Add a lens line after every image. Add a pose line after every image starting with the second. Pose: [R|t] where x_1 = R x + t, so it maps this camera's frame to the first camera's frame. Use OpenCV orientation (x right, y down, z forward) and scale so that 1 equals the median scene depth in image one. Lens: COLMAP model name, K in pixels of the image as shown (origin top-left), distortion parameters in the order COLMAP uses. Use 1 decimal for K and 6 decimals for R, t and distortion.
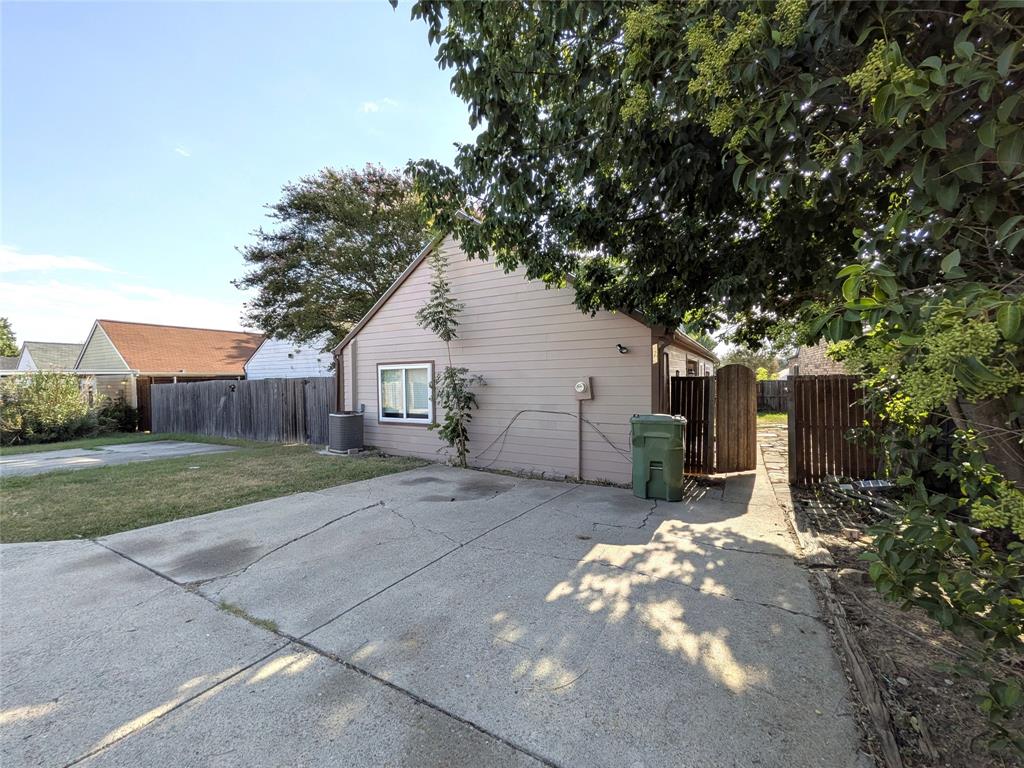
lens RADIAL K [[403.4, 0, 516.6], [0, 403.4, 383.4], [0, 0, 1]] dist [0.009745, -0.002894]
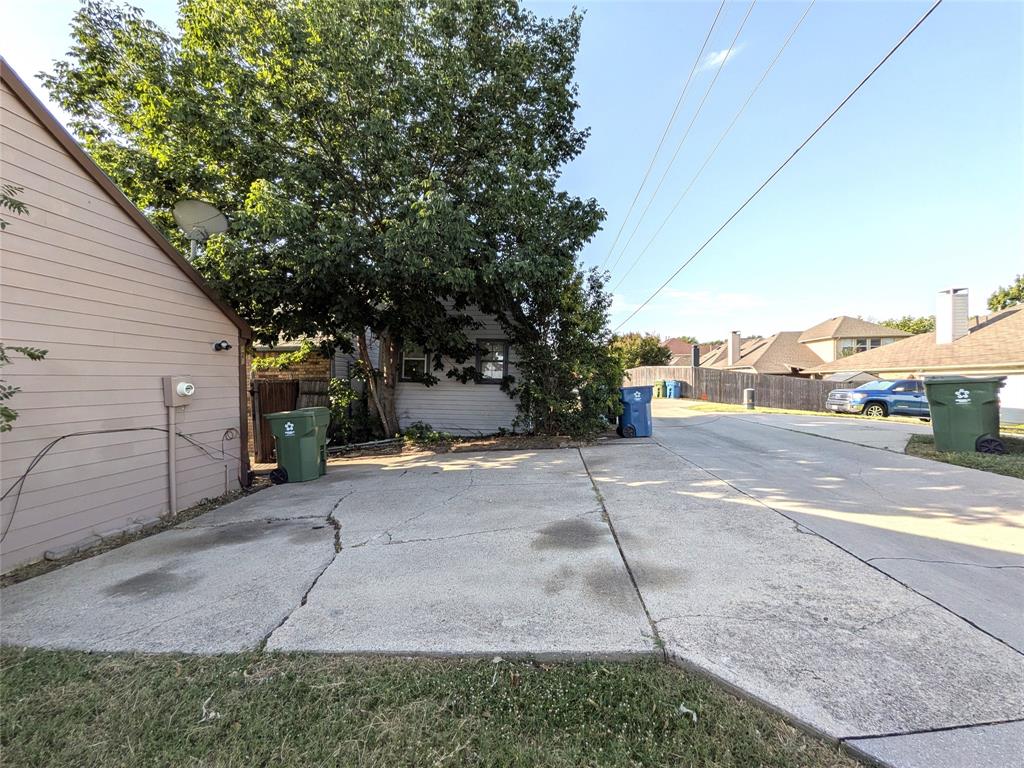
lens RADIAL K [[403.4, 0, 513.4], [0, 403.4, 382.2], [0, 0, 1]] dist [0.009745, -0.002894]
pose [[-0.406588, 0.010809, 0.913548, -1.480178], [0.032599, 0.999465, 0.002683, 0.029739], [-0.913030, 0.030871, -0.406722, 1.404075]]
